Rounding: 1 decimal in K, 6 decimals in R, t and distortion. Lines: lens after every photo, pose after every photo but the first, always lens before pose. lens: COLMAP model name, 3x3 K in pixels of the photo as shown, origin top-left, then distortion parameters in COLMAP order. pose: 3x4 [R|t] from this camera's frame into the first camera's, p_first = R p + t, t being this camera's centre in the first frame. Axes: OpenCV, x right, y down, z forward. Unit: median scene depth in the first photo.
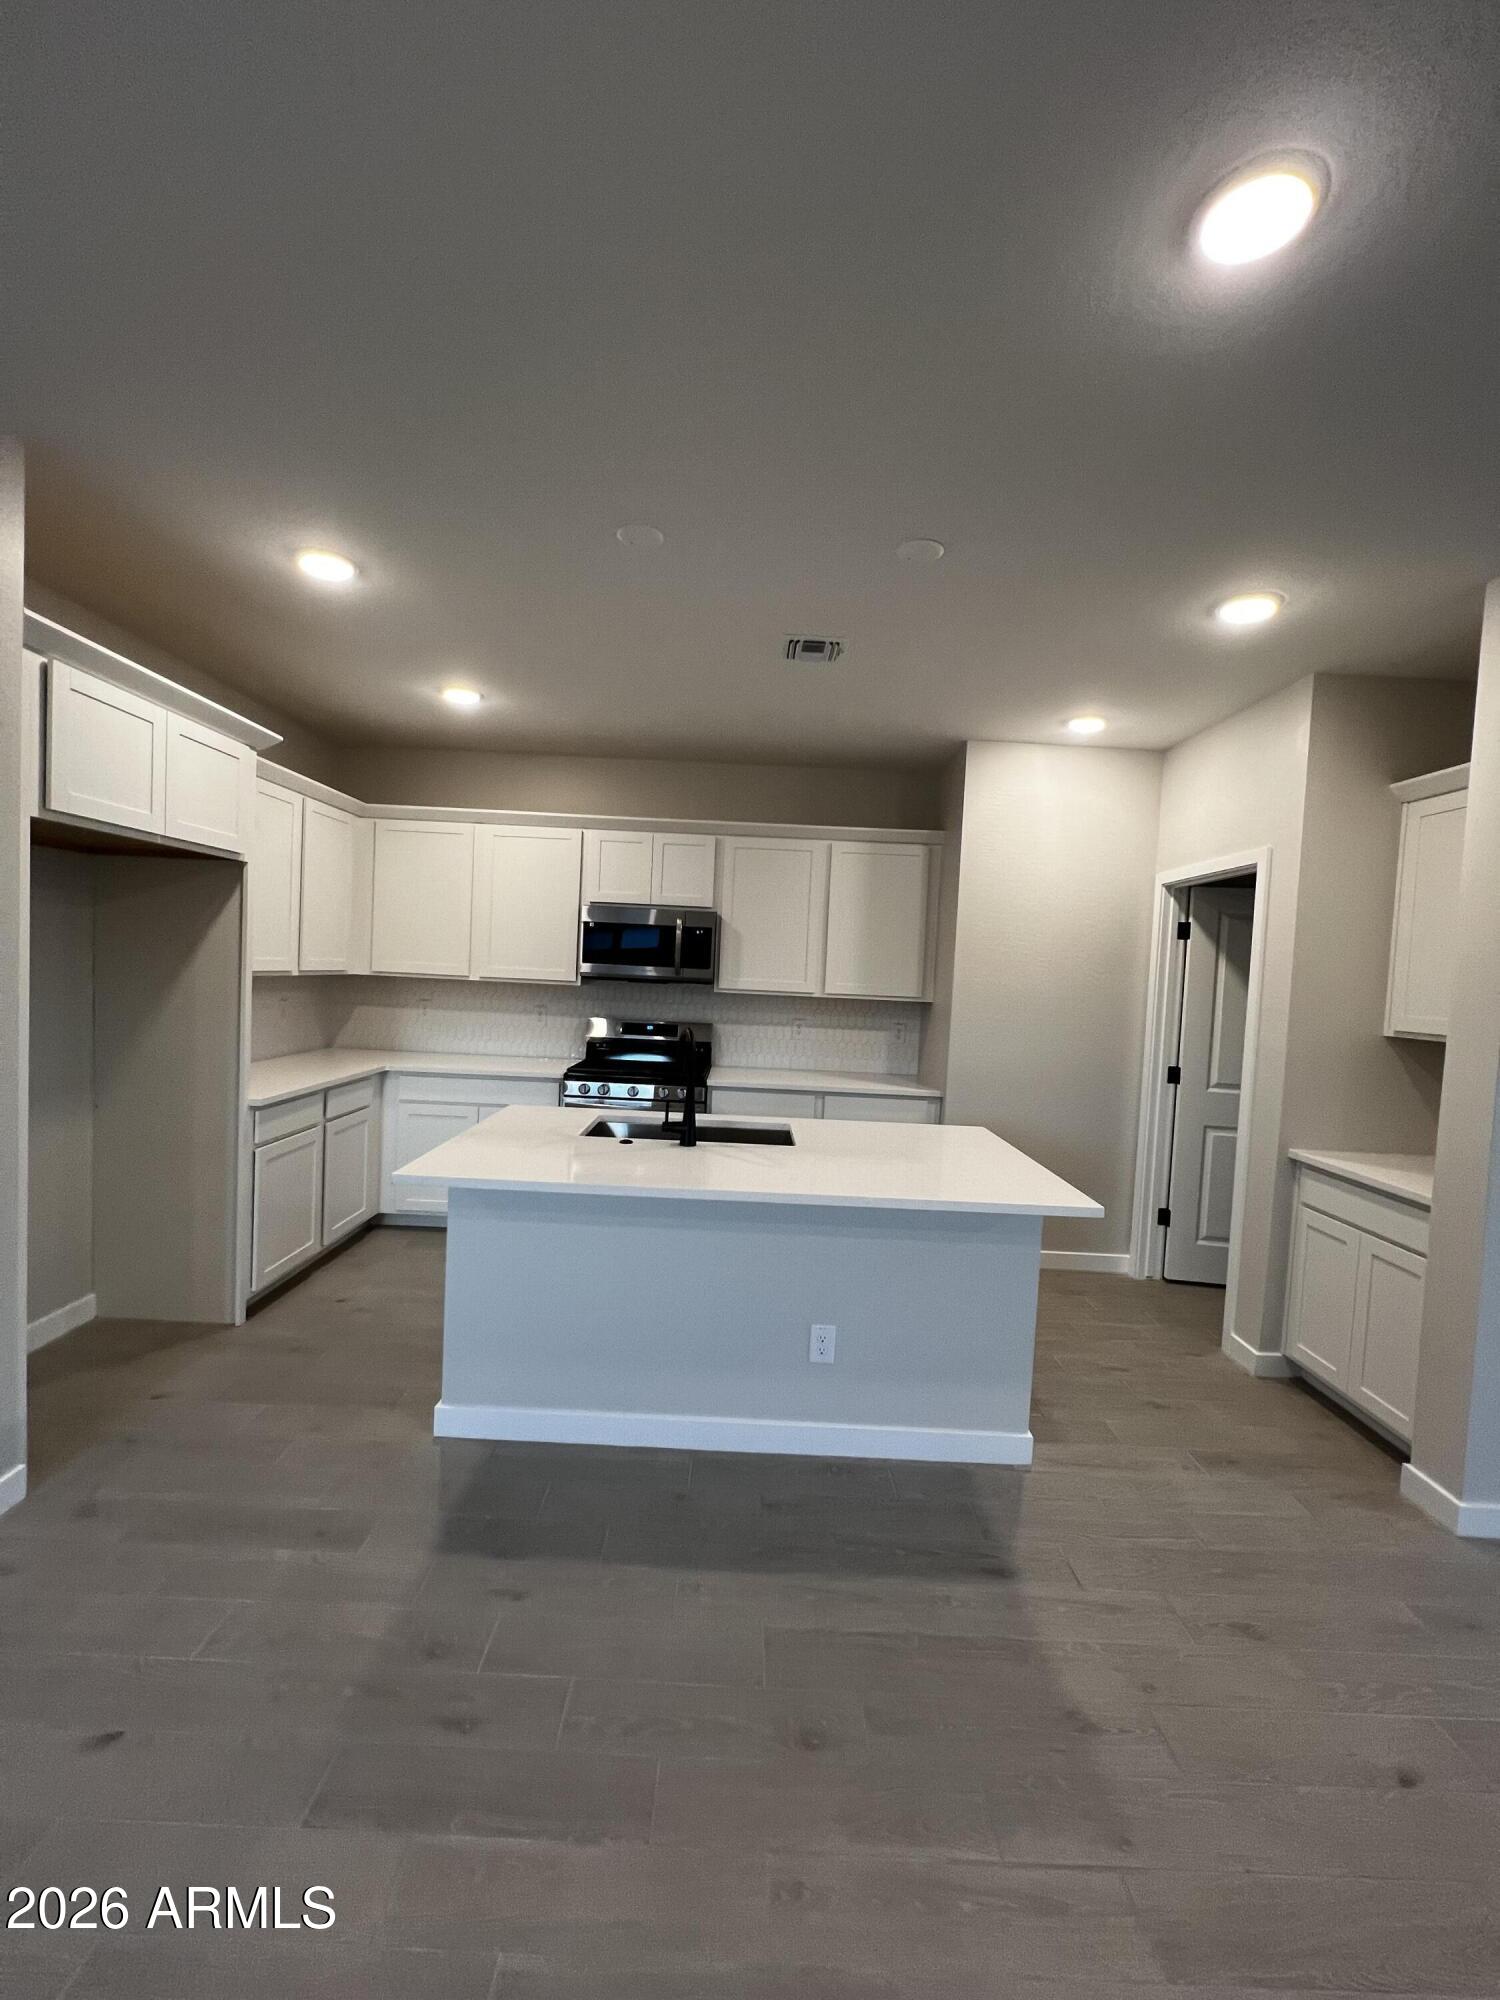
lens RADIAL K [[804.8, 0, 745.2], [0, 804.8, 1004.5], [0, 0, 1]] dist [-0.003029, -0.000370]
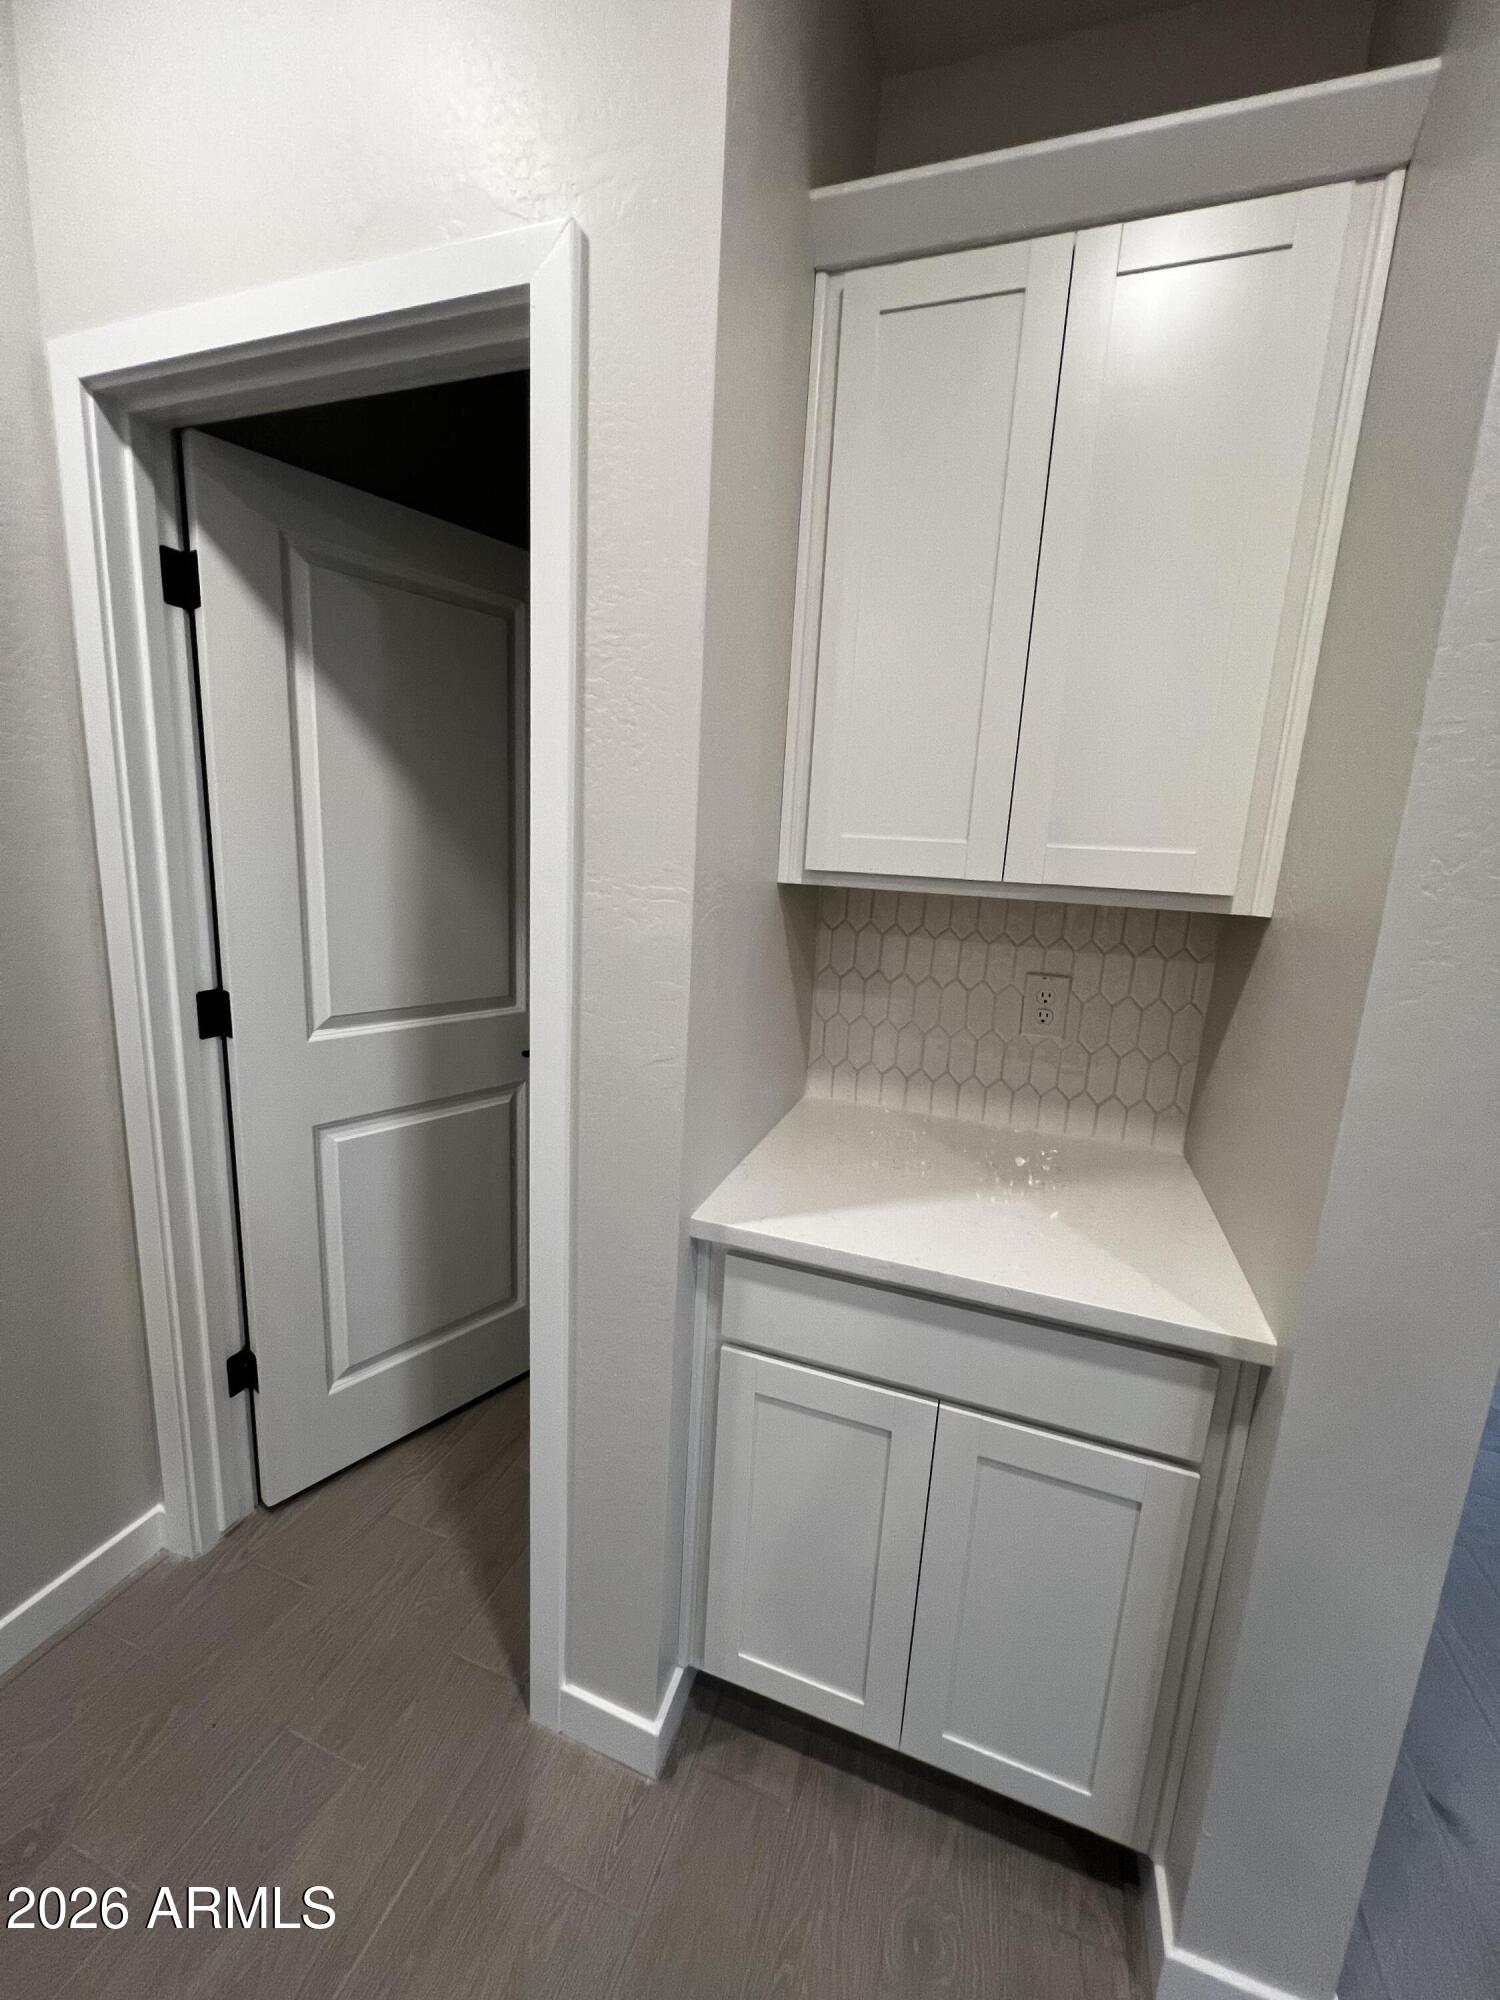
lens RADIAL K [[804.8, 0, 744.0], [0, 804.8, 1004.0], [0, 0, 1]] dist [-0.003029, -0.000370]
pose [[0.332020, -0.215322, 0.918368, 0.290704], [0.004757, 0.973967, 0.226638, 0.003351], [-0.943260, -0.070880, 0.324401, 0.677146]]
